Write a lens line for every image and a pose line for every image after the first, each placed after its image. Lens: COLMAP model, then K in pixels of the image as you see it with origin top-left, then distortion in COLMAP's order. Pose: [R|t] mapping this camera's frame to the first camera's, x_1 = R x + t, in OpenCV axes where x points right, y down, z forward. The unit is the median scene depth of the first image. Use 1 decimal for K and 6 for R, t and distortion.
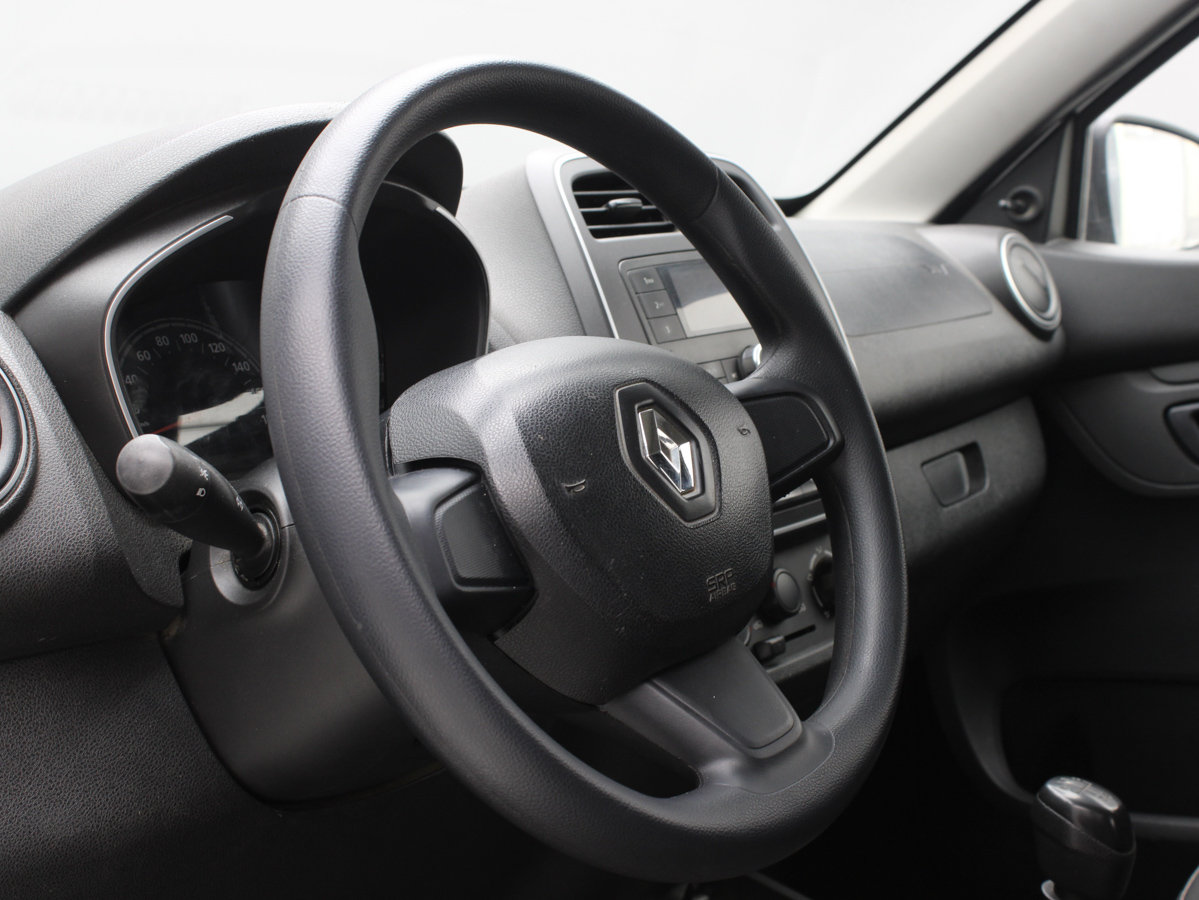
lens RADIAL K [[1836.7, 0, 599.5], [0, 1836.7, 450.0], [0, 0, 1]] dist [-0.051192, 0.076064]
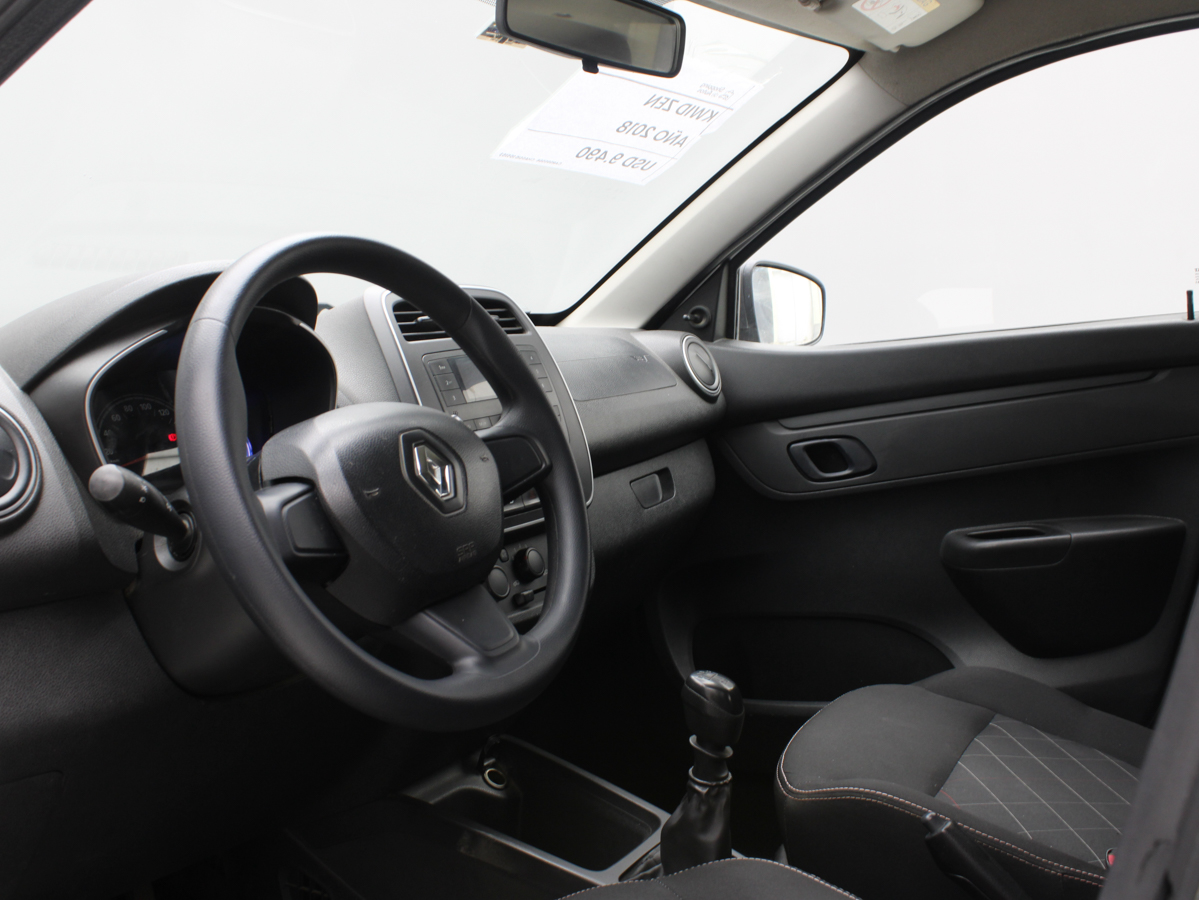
lens RADIAL K [[1253.9, 0, 599.5], [0, 1253.9, 450.0], [0, 0, 1]] dist [-0.133475, 0.140572]
pose [[0.994379, -0.013819, 0.104978, 0.063266], [0.016465, 0.999567, -0.024379, 0.010589], [-0.104596, 0.025971, 0.994176, -0.119942]]
